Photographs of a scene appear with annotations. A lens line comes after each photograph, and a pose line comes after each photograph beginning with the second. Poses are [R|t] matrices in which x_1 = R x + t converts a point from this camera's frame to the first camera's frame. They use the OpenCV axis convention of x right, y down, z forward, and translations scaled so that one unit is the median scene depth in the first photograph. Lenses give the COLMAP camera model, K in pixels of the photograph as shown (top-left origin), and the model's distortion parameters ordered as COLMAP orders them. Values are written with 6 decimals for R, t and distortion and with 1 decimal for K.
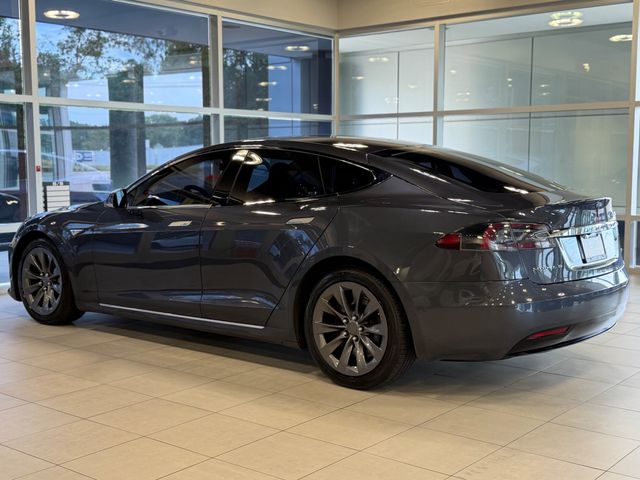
lens RADIAL K [[840.8, 0, 320.0], [0, 840.8, 240.0], [0, 0, 1]] dist [0.174641, -0.013913]
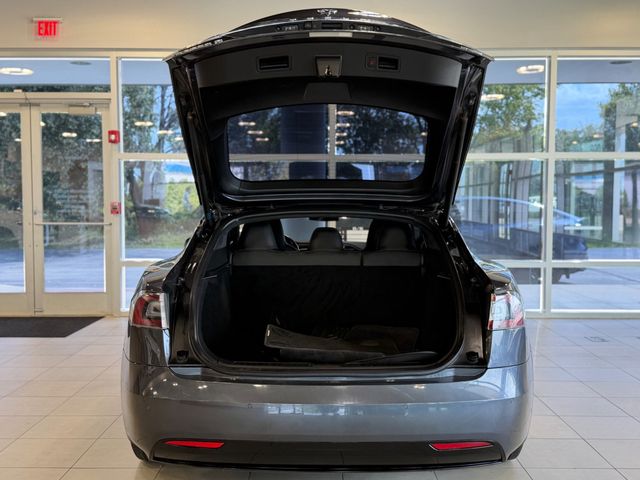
lens RADIAL K [[751.0, 0, 320.0], [0, 751.0, 240.0], [0, 0, 1]] dist [0.006388, 0.008380]
pose [[0.617335, 0.043099, -0.785519, 0.474523], [-0.074629, 0.997204, -0.003937, -0.044930], [0.783153, 0.061053, 0.618825, 0.360493]]
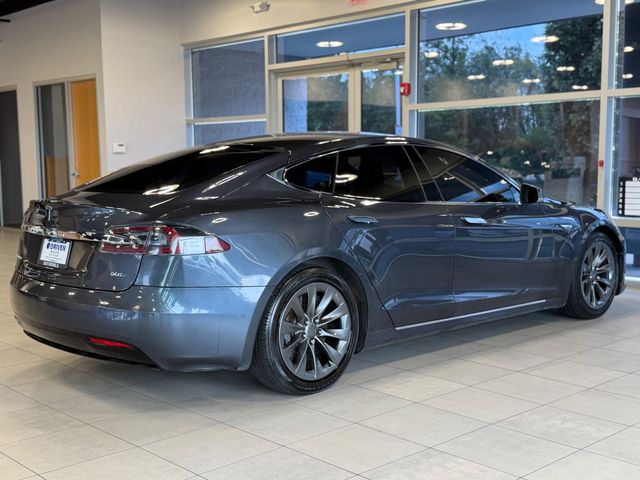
lens RADIAL K [[819.9, 0, 320.0], [0, 819.9, 240.0], [0, 0, 1]] dist [0.165663, -0.519531]
pose [[-0.133431, 0.102843, -0.985708, 0.694380], [-0.082543, 0.989992, 0.114463, -0.079976], [0.987615, 0.096636, -0.123606, 0.813029]]
